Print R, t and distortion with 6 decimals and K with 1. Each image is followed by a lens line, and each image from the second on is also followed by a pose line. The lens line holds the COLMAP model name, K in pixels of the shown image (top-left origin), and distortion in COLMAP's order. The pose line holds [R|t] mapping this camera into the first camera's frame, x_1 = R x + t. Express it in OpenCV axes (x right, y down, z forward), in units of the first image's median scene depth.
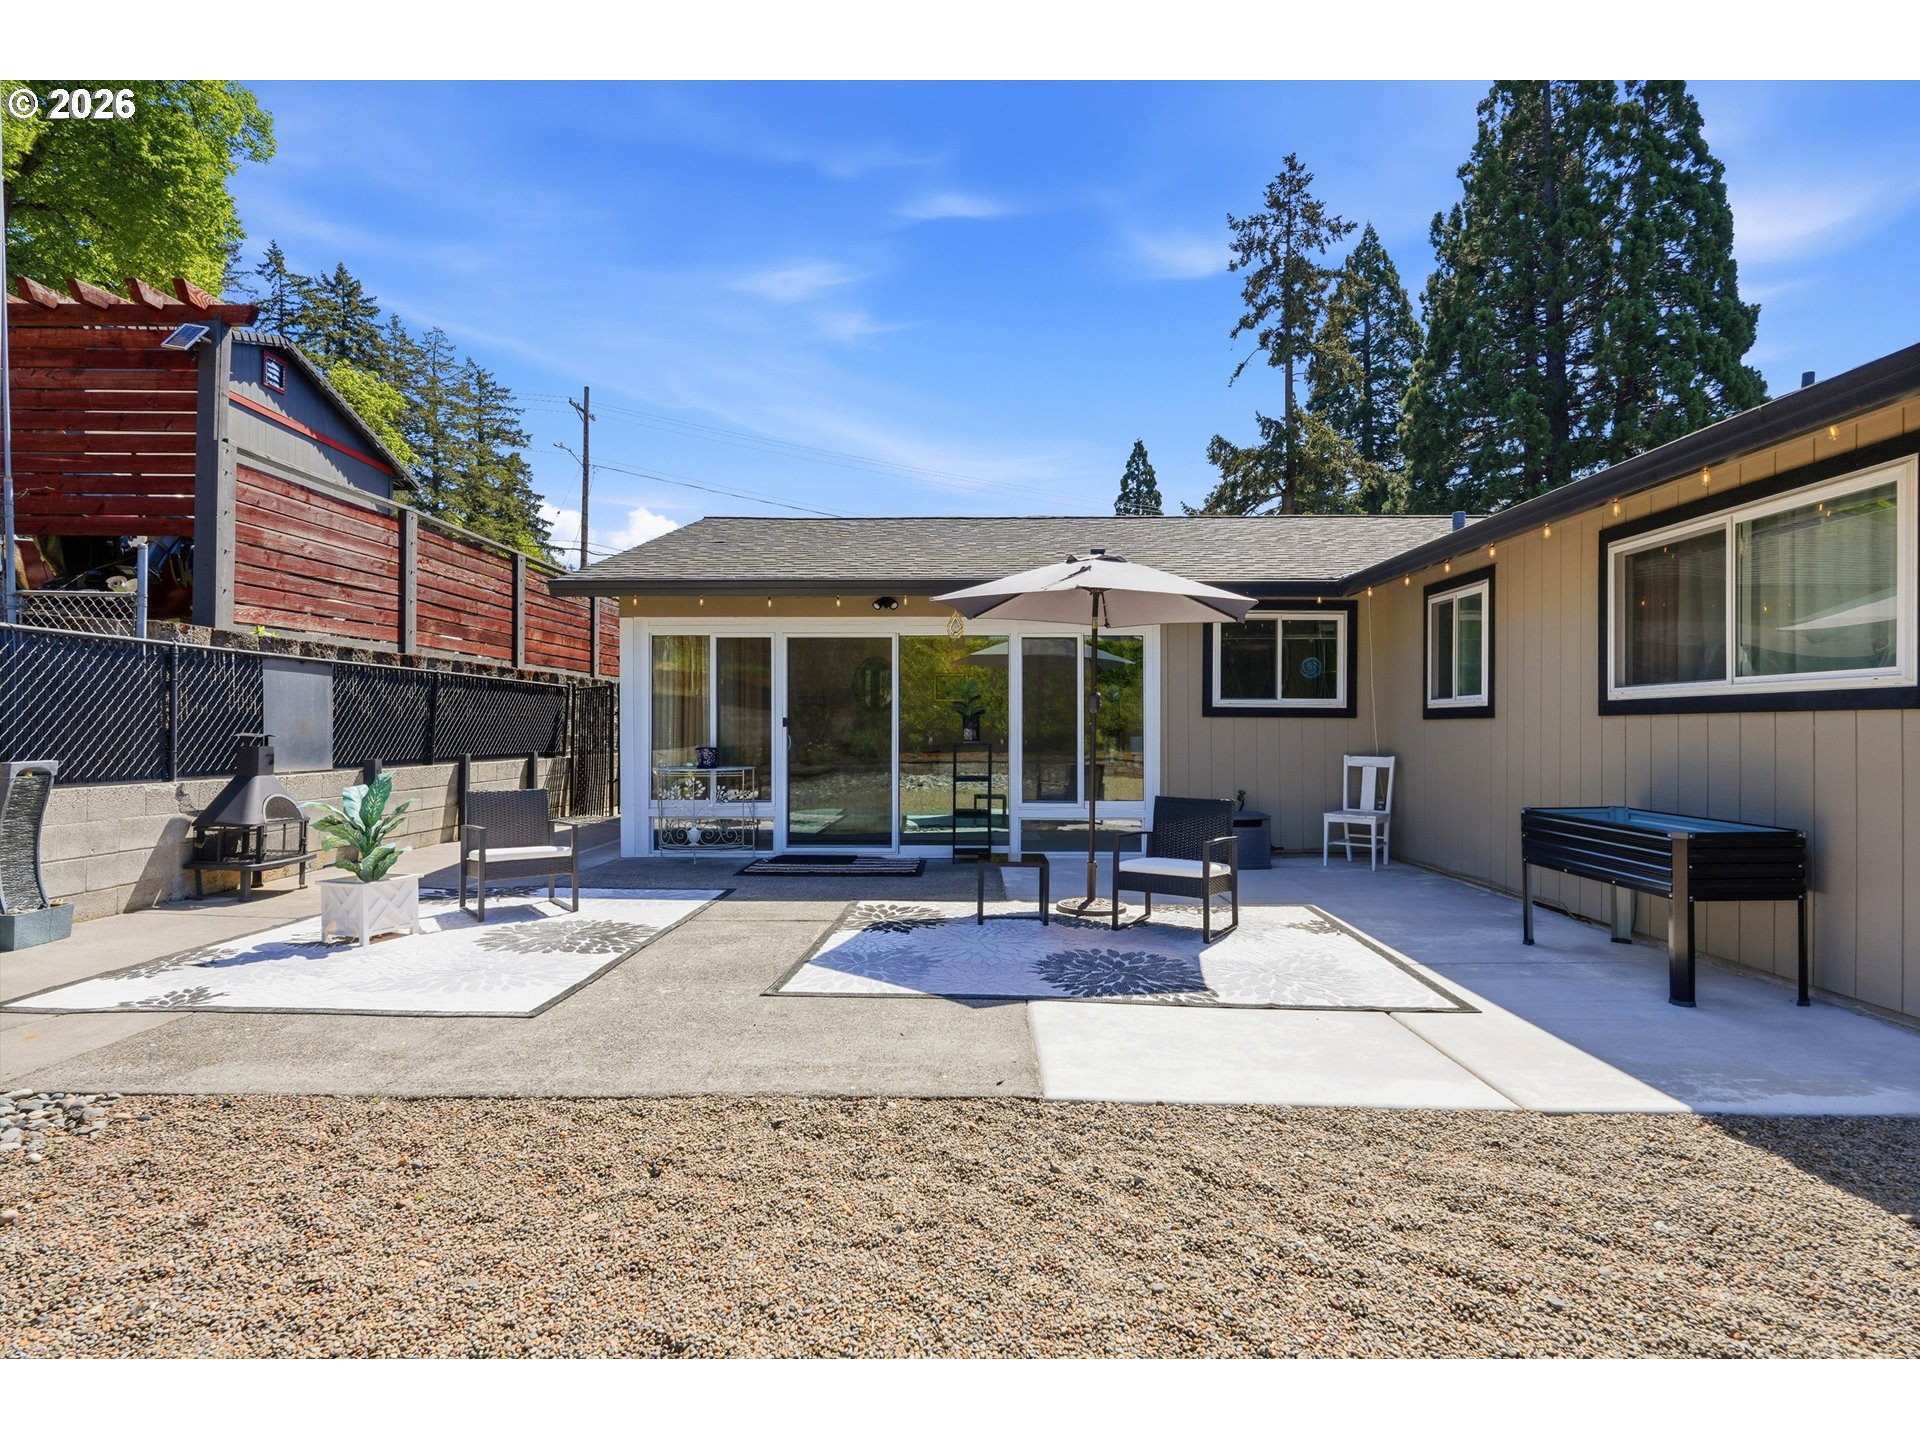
lens RADIAL K [[963.0, 0, 954.9], [0, 963.0, 711.9], [0, 0, 1]] dist [0.003252, 0.000951]
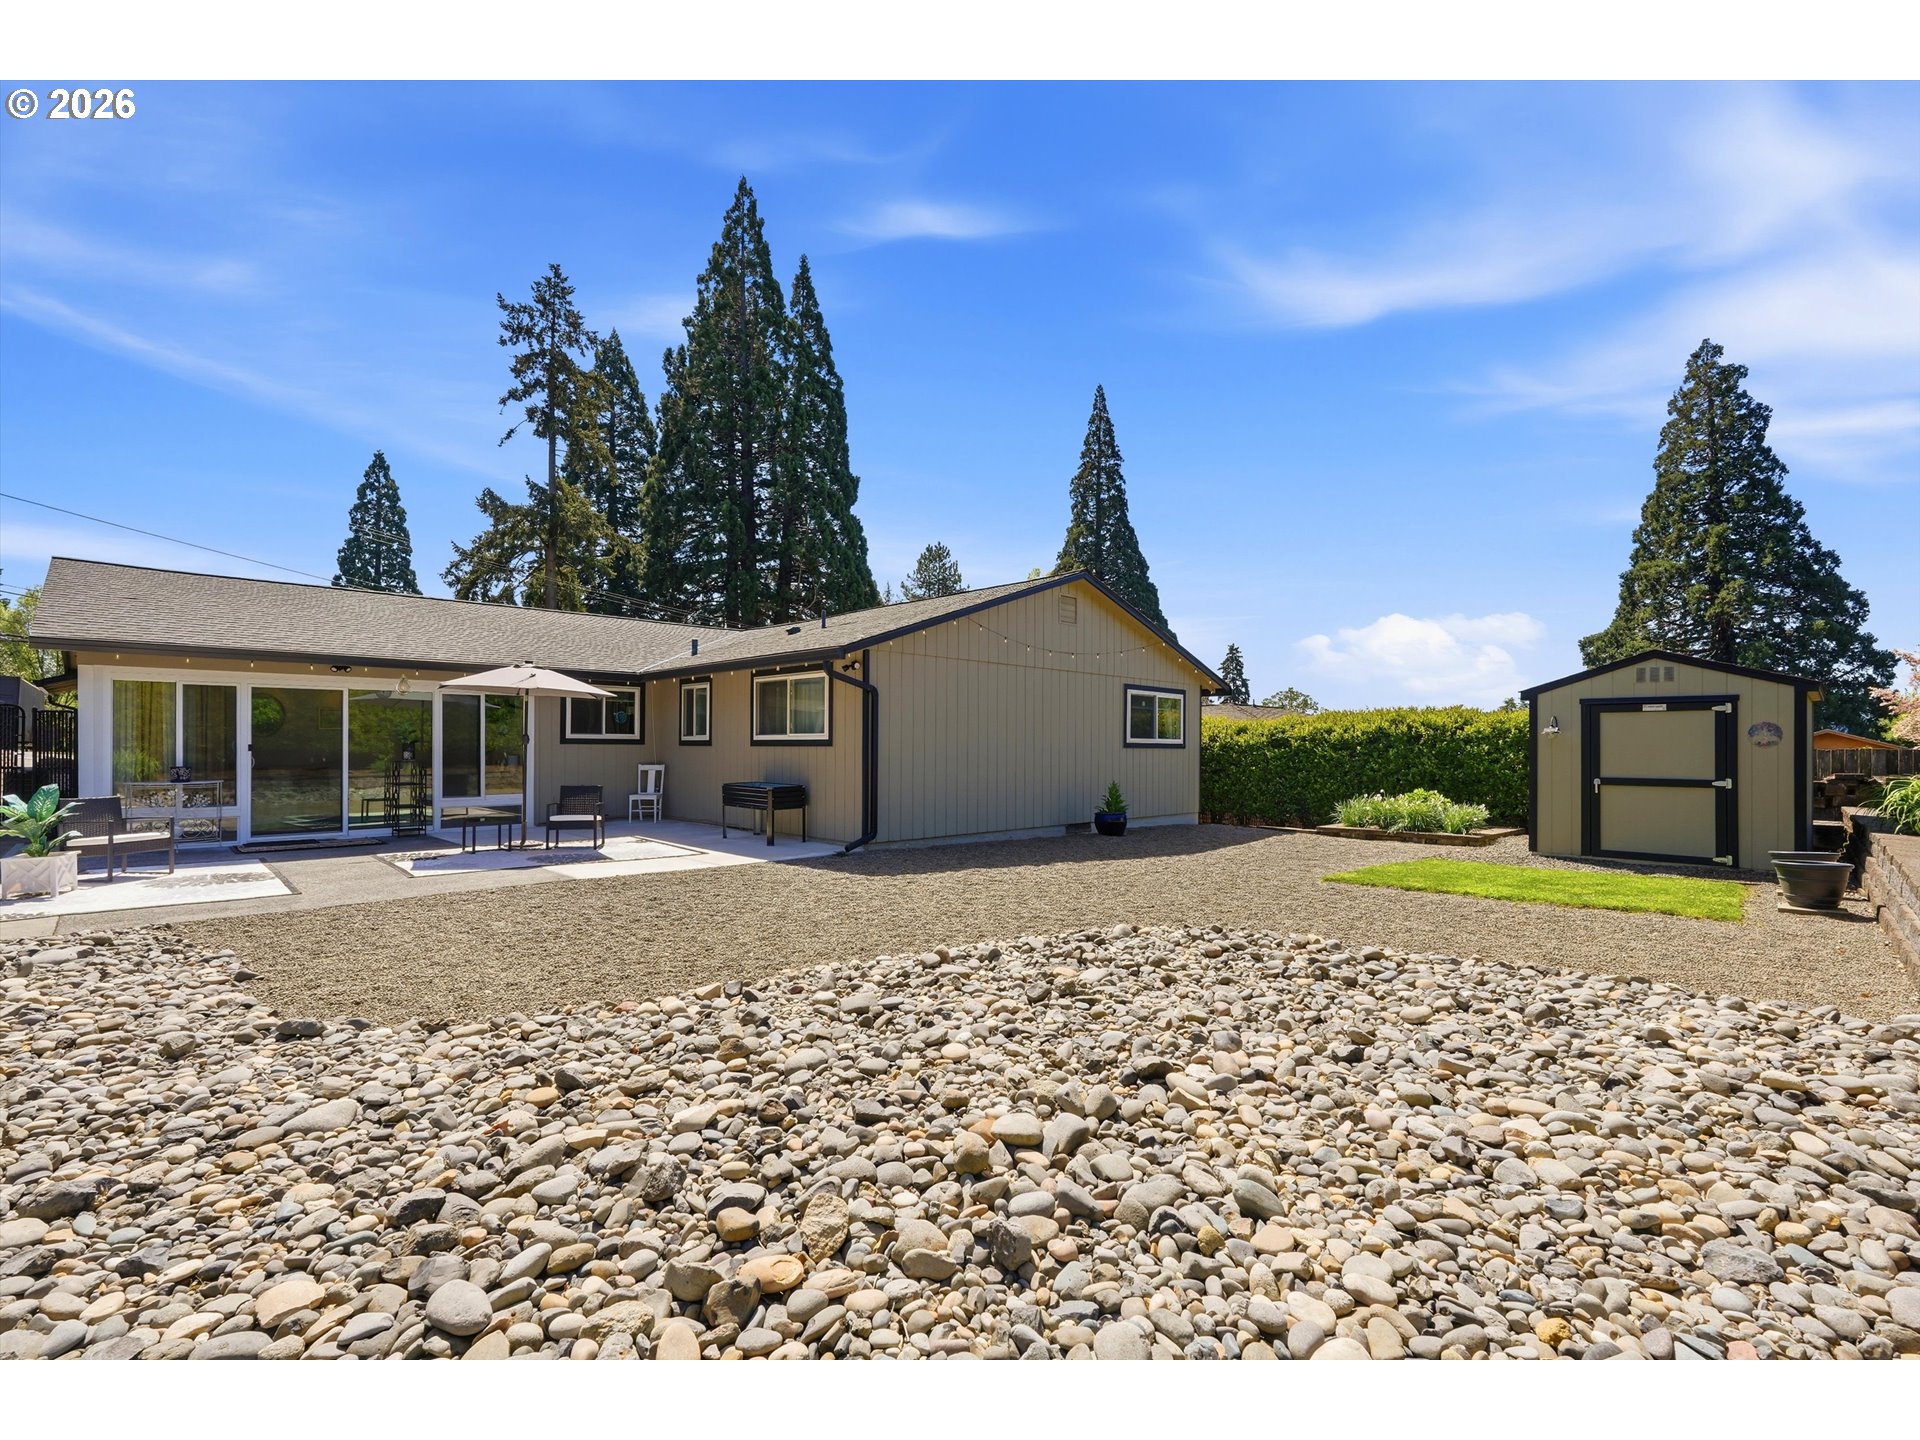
lens RADIAL K [[857.4, 0, 956.7], [0, 857.4, 739.0], [0, 0, 1]] dist [-0.000834, 0.000007]
pose [[0.698754, 0.004068, 0.715350, -0.062164], [-0.012603, 0.999899, 0.006624, -0.004069], [-0.715251, -0.013644, 0.698735, -0.105958]]
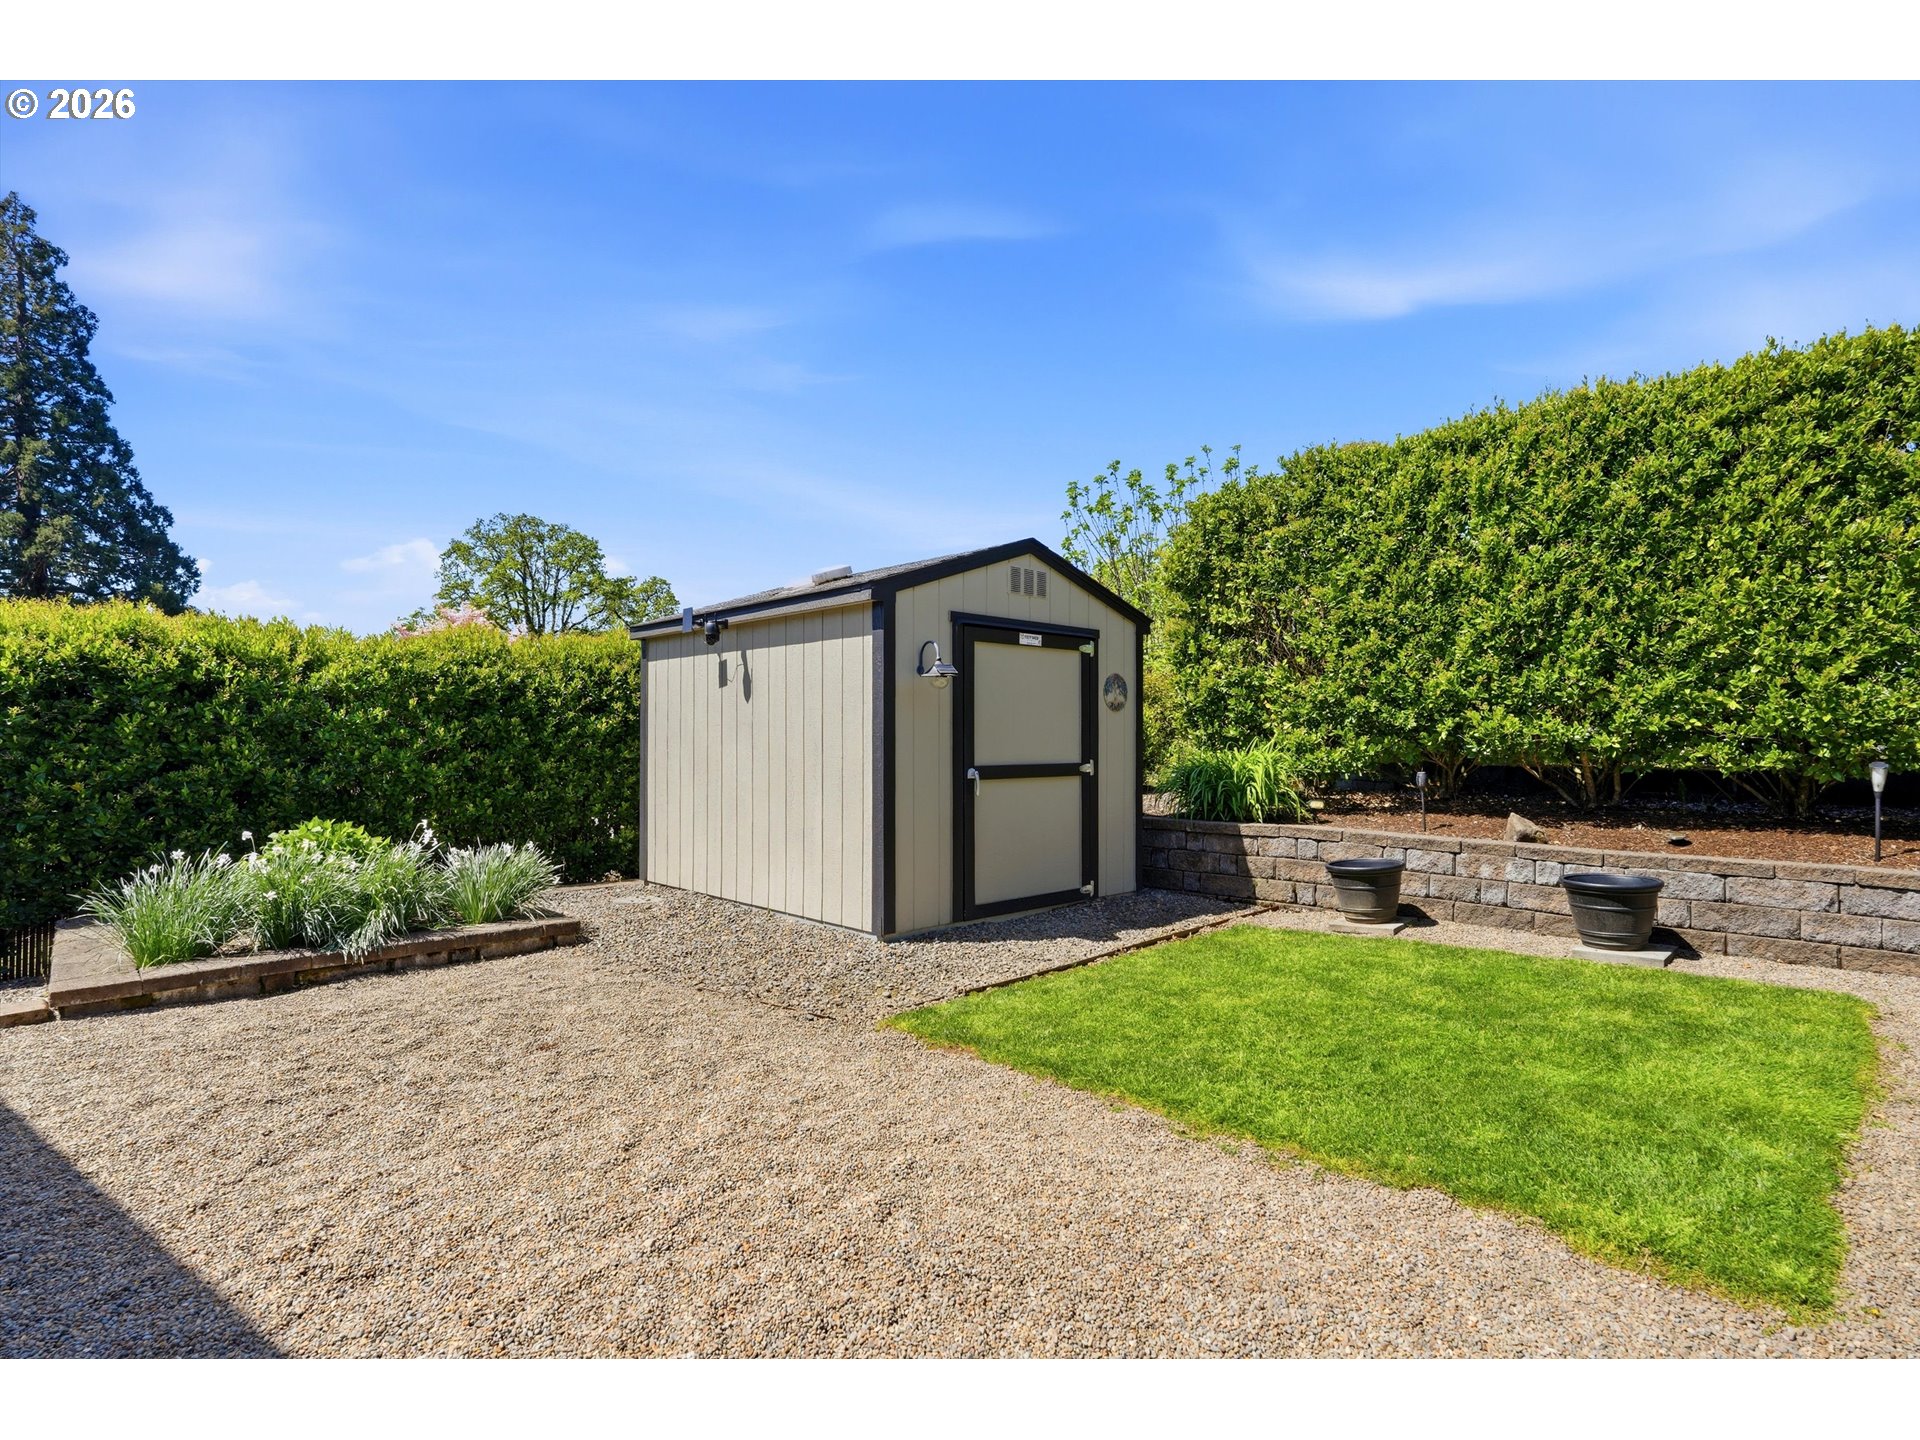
lens RADIAL K [[969.3, 0, 960.0], [0, 969.3, 720.0], [0, 0, 1]] dist [0.000590, -0.000111]
pose [[-0.712877, 0.006130, 0.701263, 0.113966], [-0.017144, 0.999511, -0.026164, 0.002179], [-0.701080, -0.030674, -0.712423, 0.017875]]
